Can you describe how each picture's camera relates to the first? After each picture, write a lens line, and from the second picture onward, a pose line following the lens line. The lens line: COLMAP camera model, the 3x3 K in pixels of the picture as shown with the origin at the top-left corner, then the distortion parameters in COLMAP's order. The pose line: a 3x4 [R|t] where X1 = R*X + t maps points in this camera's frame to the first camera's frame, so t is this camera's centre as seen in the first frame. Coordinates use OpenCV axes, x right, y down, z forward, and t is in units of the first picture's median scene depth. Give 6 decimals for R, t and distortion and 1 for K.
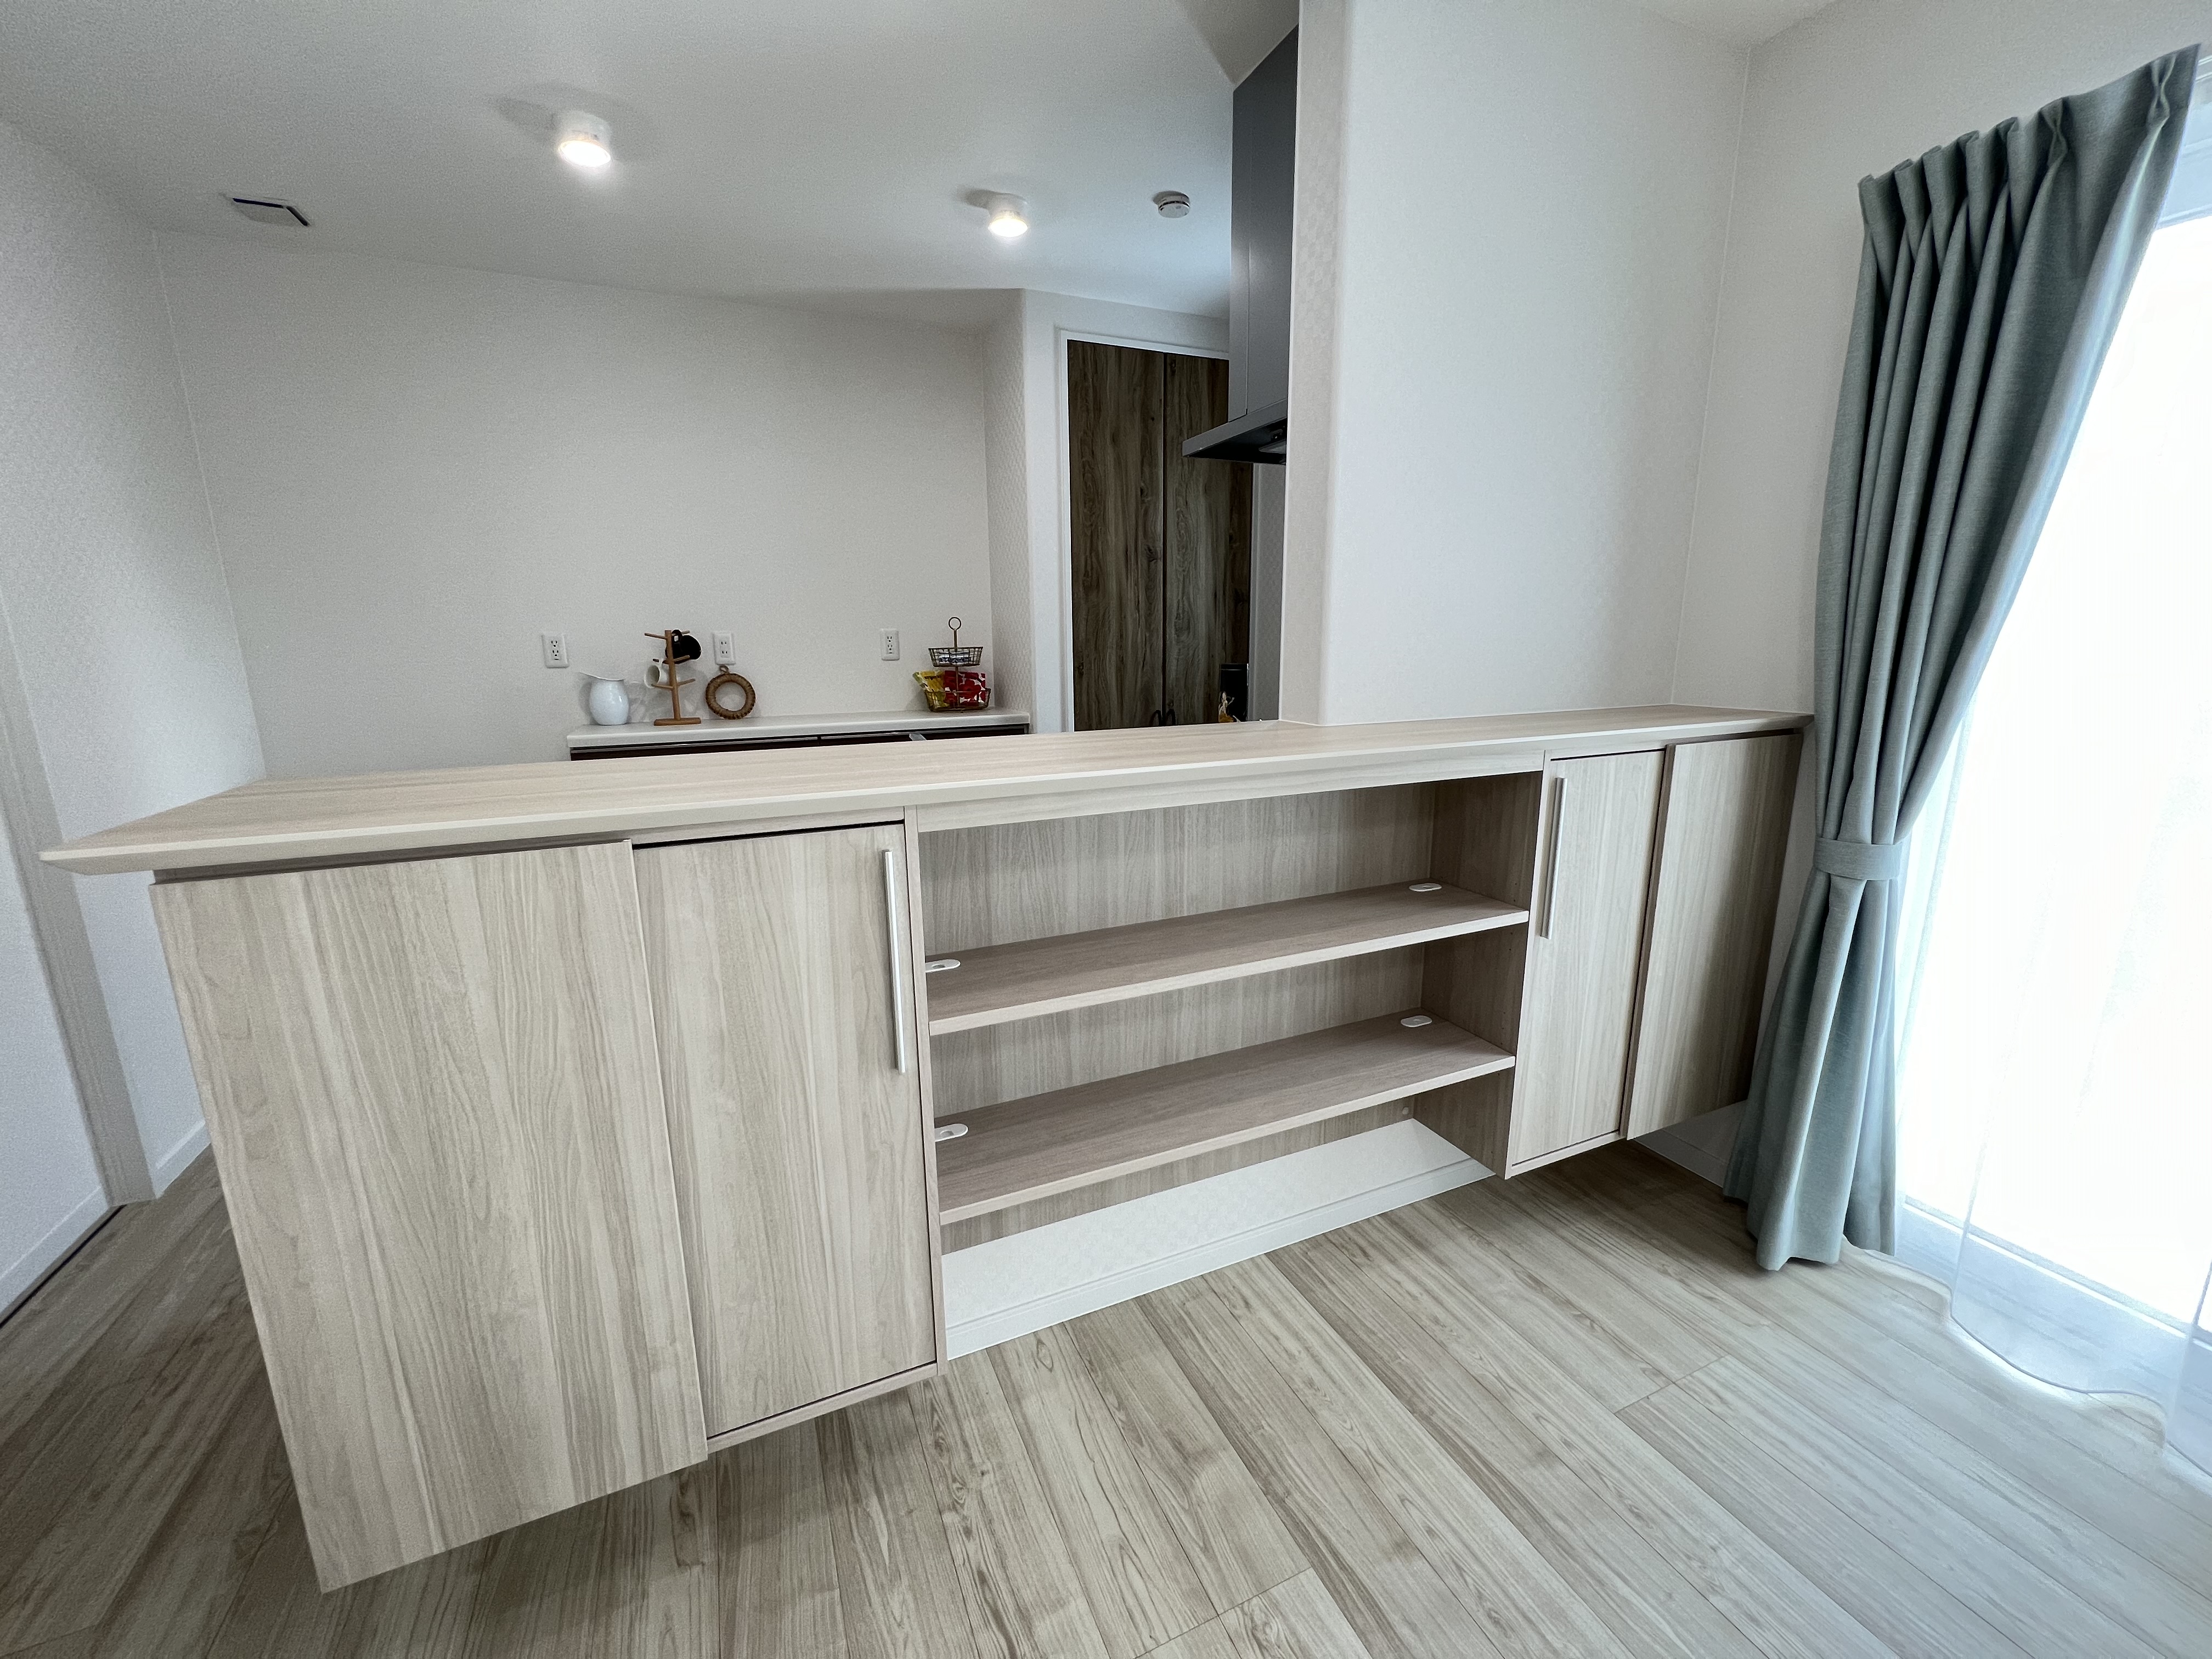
lens RADIAL K [[877.4, 0, 1106.0], [0, 877.4, 829.5], [0, 0, 1]] dist [0.001654, 0.000258]
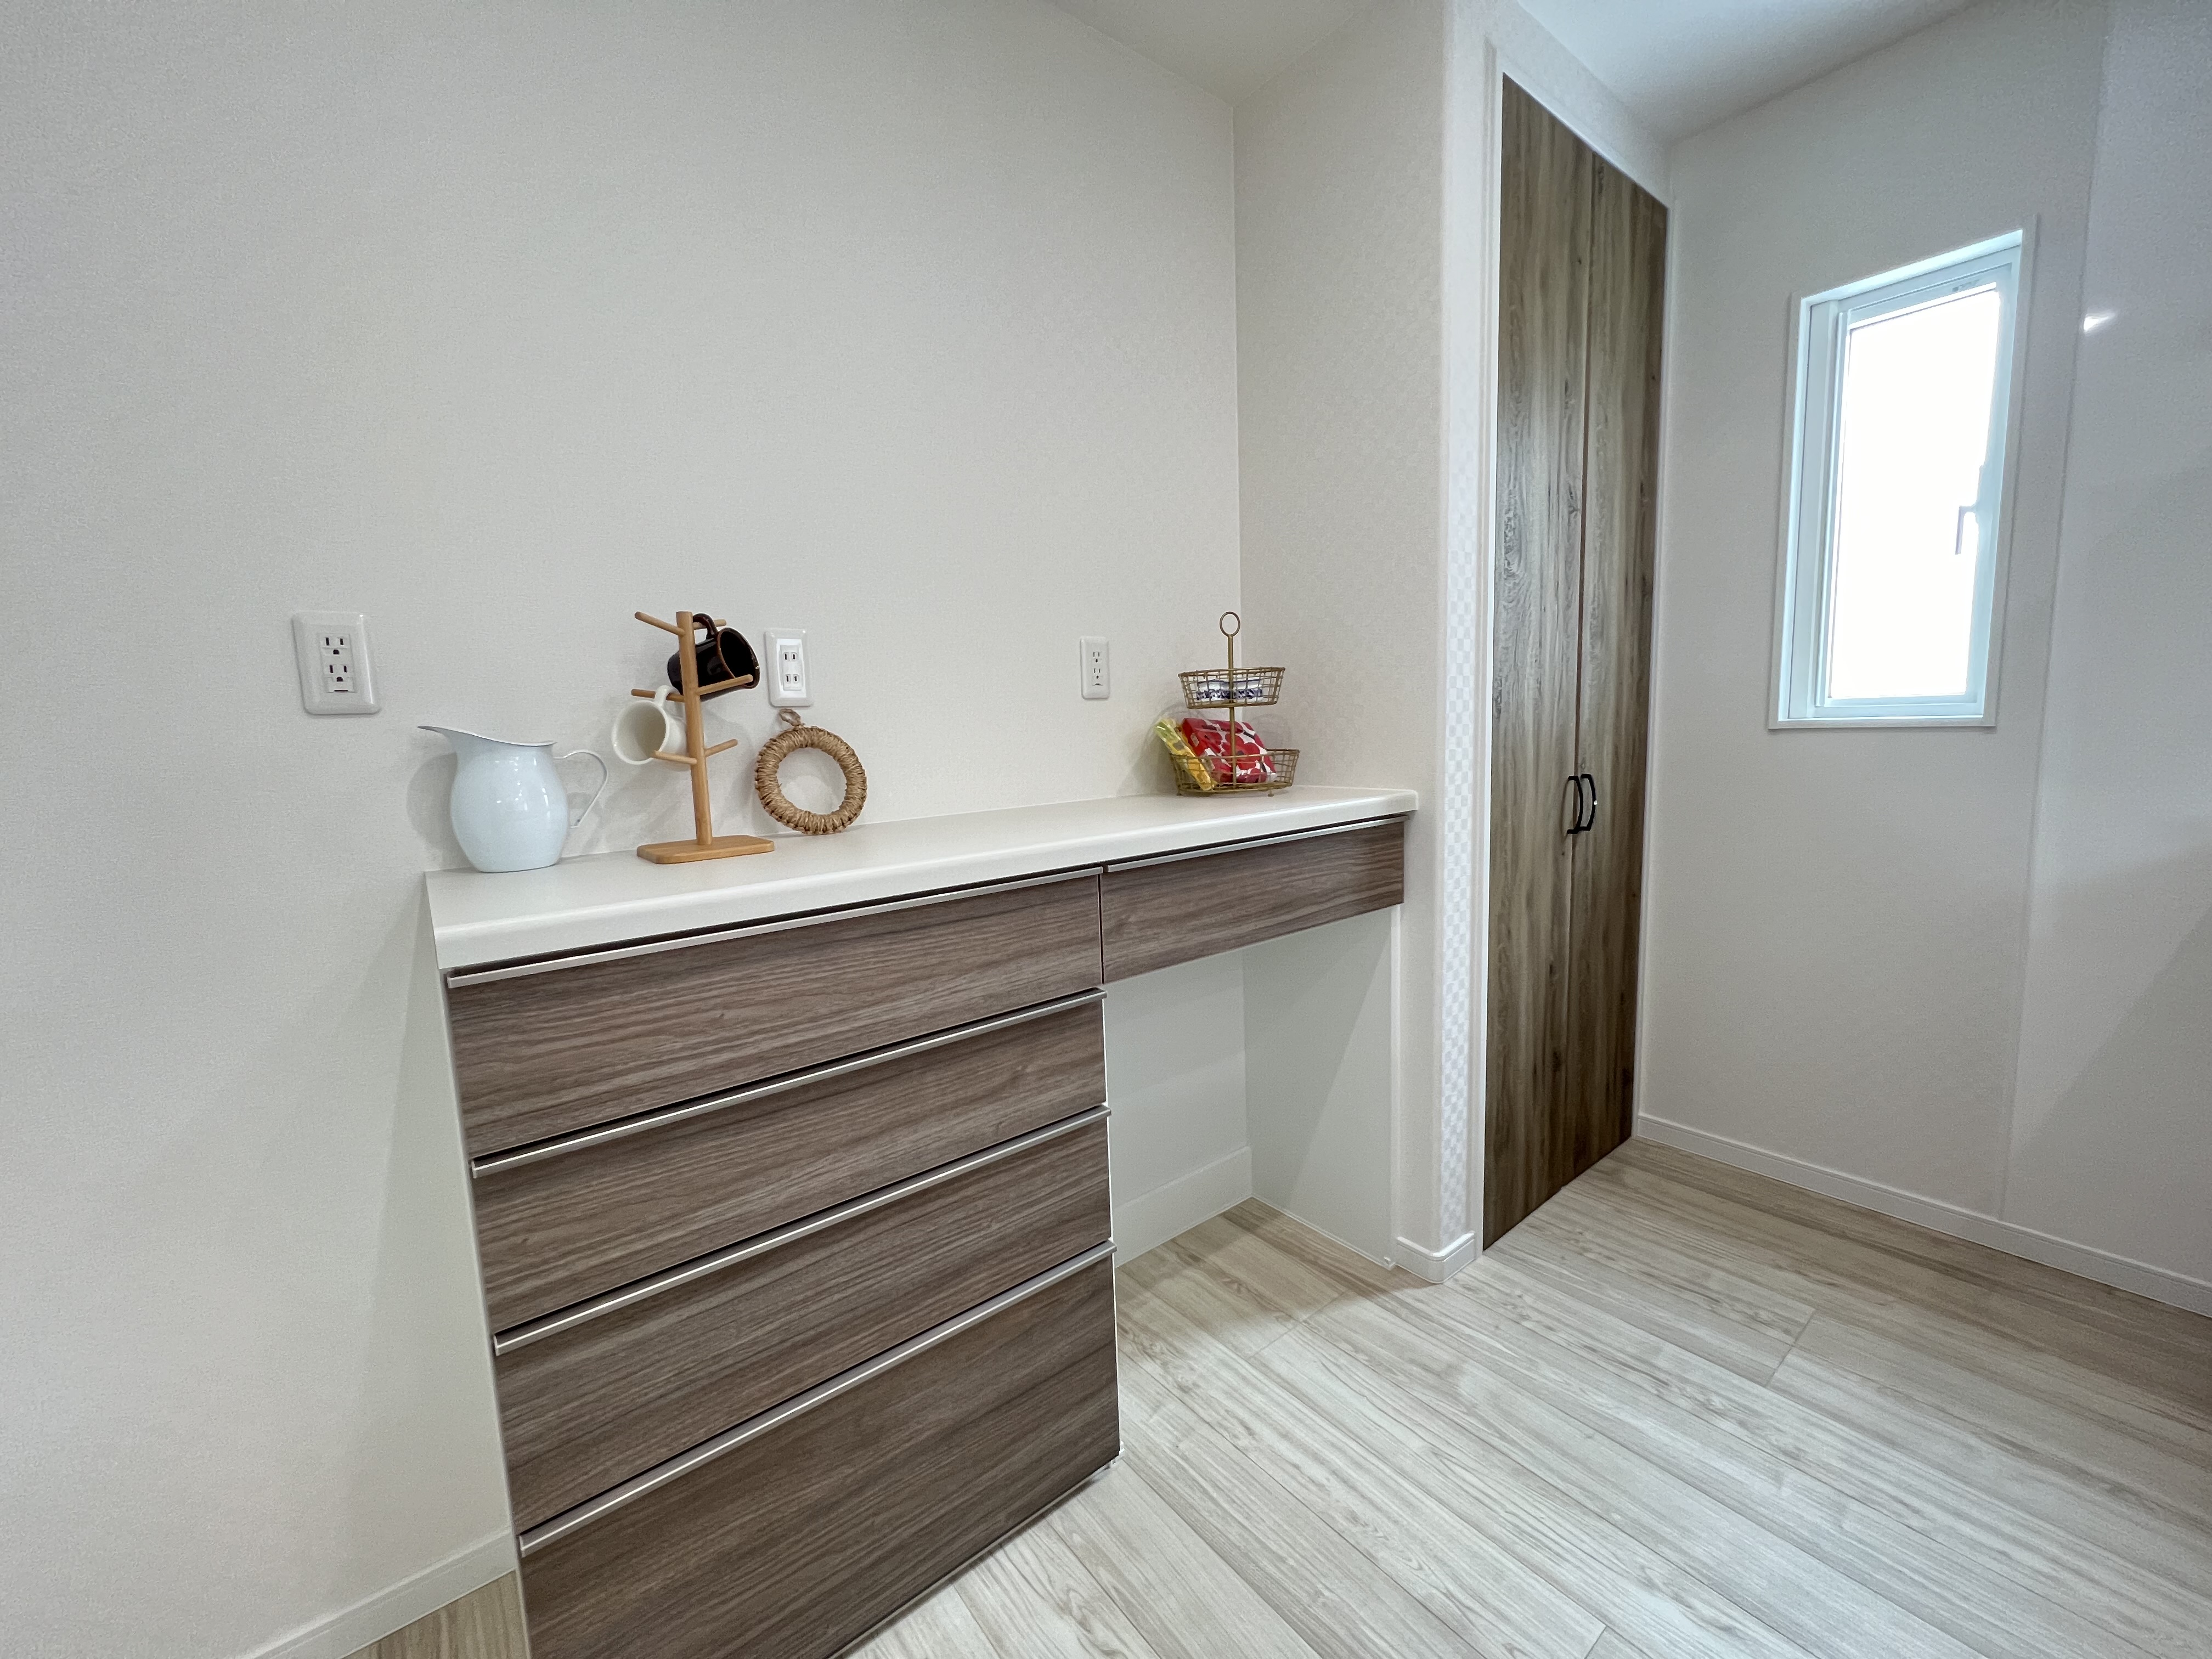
lens RADIAL K [[877.4, 0, 1106.0], [0, 877.4, 829.5], [0, 0, 1]] dist [0.001654, 0.000258]
pose [[0.968870, -0.053791, 0.241655, -0.402165], [0.075707, 0.993725, -0.082336, -0.084639], [-0.235710, 0.098068, 0.966863, 0.573650]]
